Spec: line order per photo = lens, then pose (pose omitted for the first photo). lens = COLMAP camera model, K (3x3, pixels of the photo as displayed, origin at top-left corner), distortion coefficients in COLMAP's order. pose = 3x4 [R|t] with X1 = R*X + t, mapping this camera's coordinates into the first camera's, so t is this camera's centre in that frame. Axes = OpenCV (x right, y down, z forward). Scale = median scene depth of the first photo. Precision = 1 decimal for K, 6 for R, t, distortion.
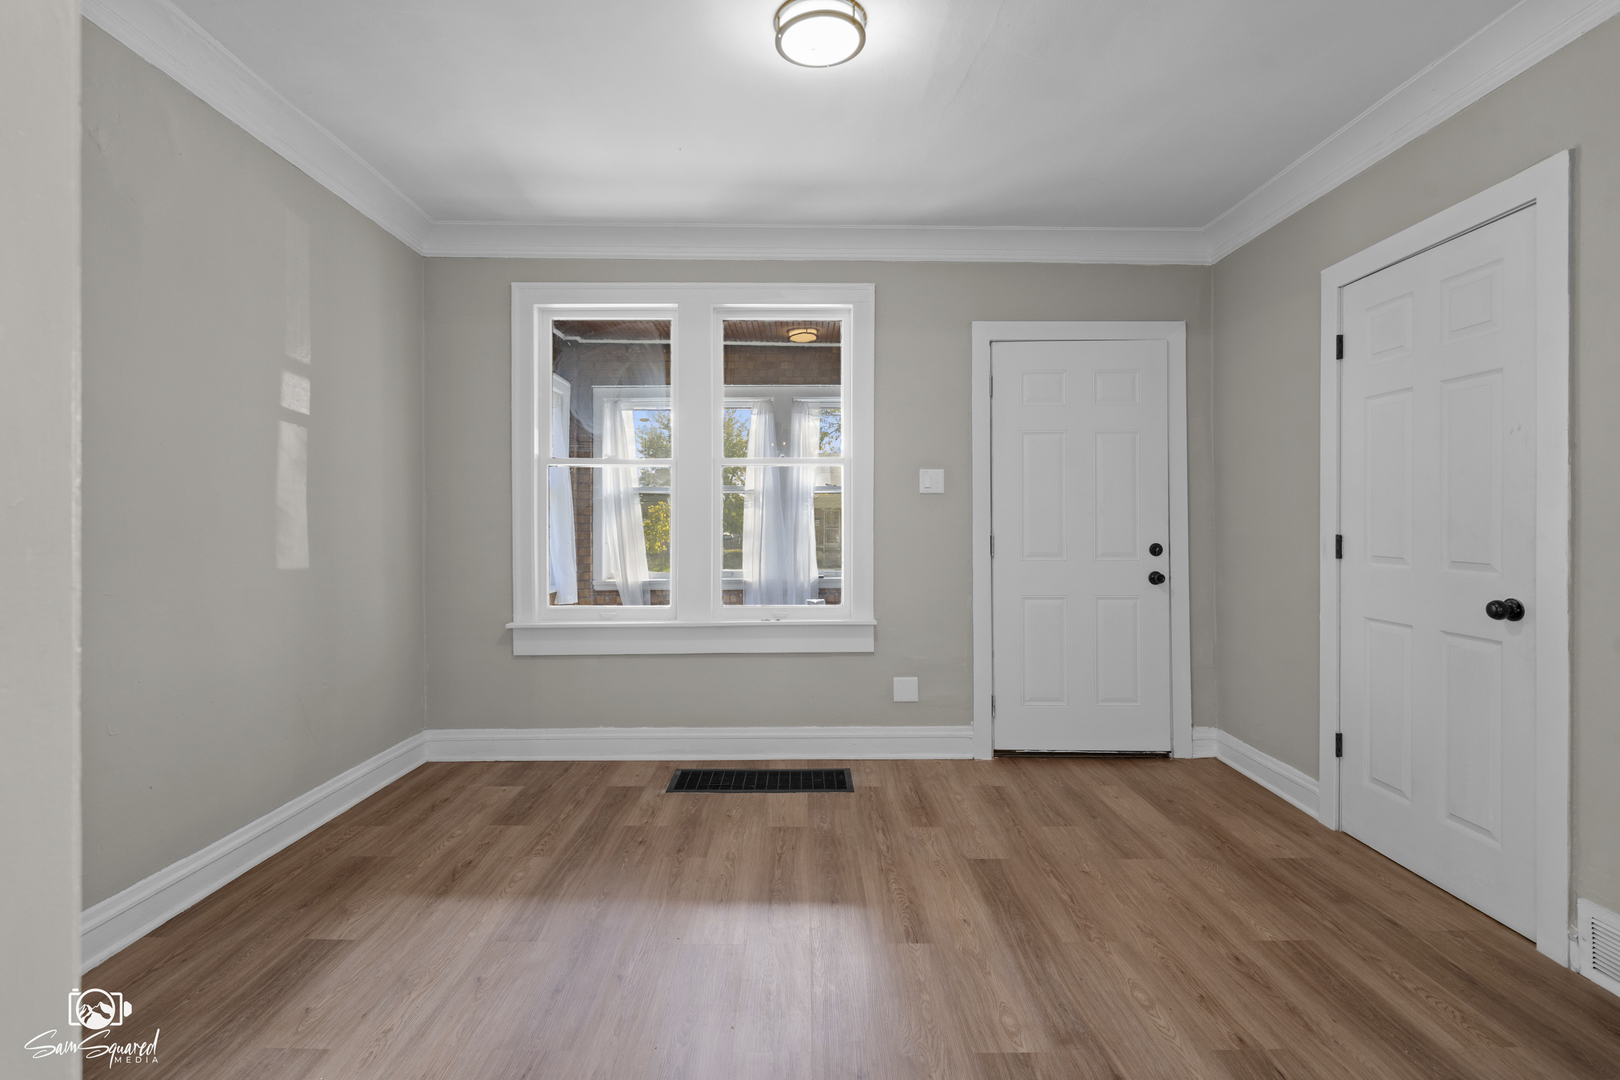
lens RADIAL K [[754.9, 0, 854.0], [0, 754.9, 519.2], [0, 0, 1]] dist [0.009608, -0.007873]
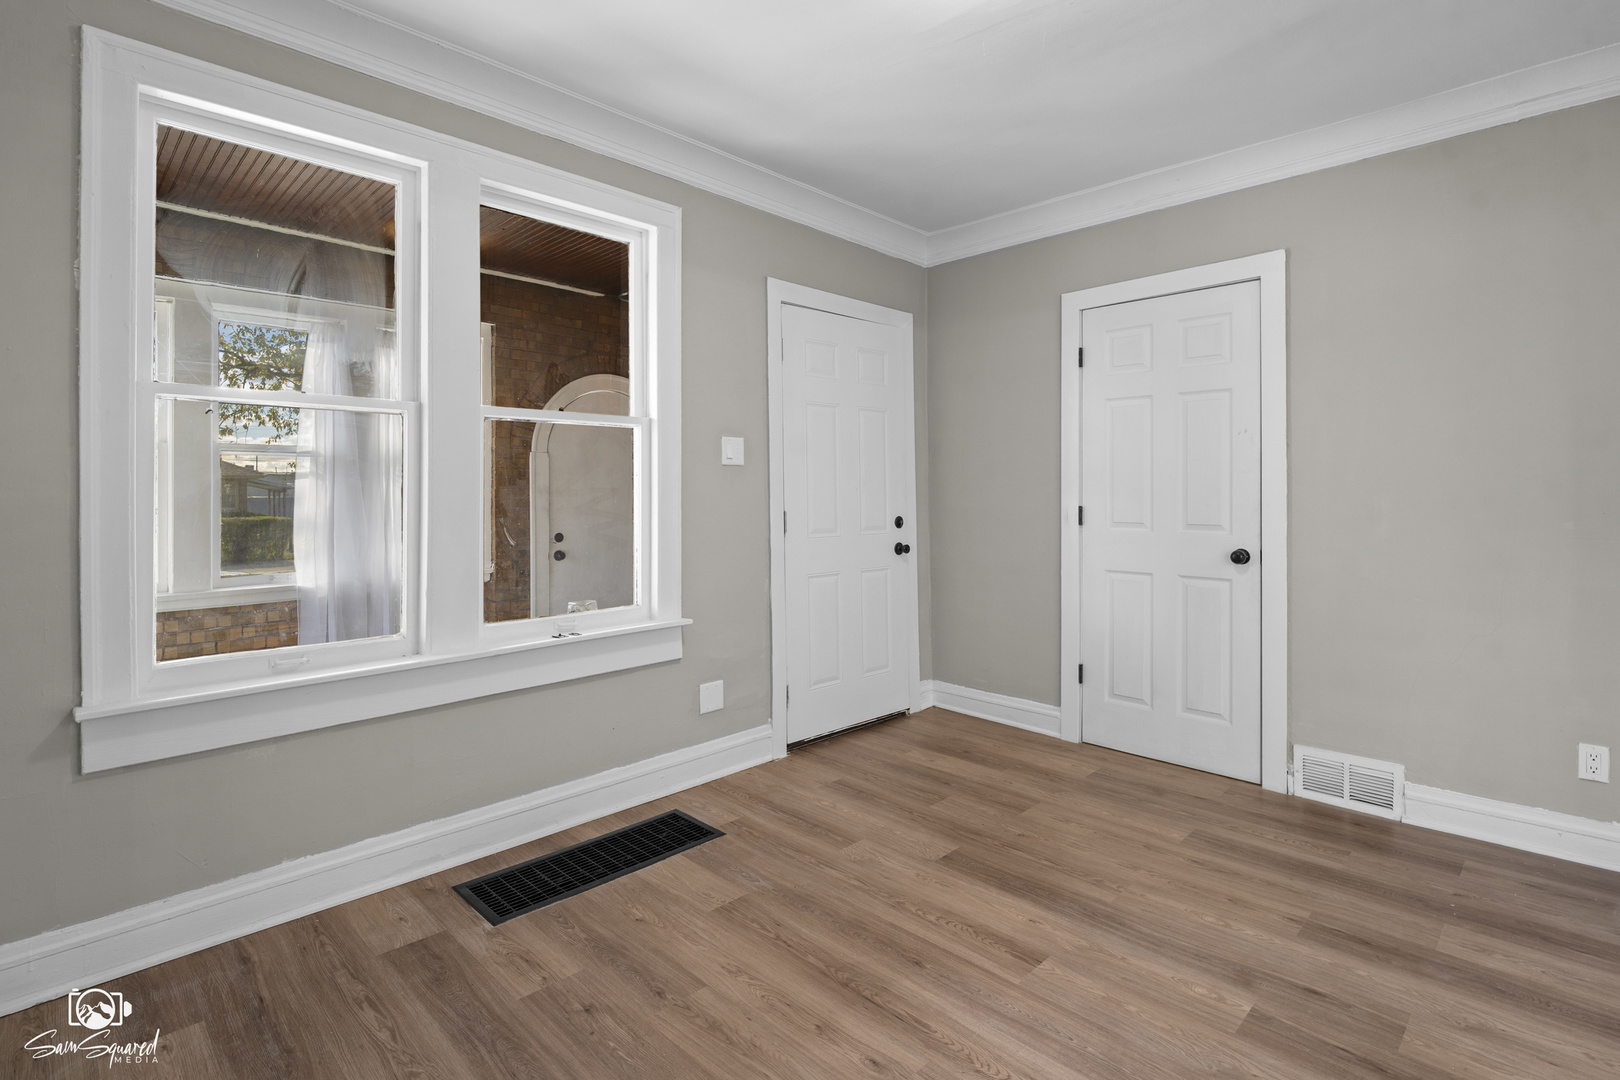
lens RADIAL K [[754.9, 0, 846.5], [0, 754.9, 486.6], [0, 0, 1]] dist [0.009608, -0.007873]
pose [[0.727956, 0.002910, 0.685618, -0.476412], [0.002337, 0.999975, -0.006725, -0.004388], [-0.685620, 0.006498, 0.727931, 0.331395]]
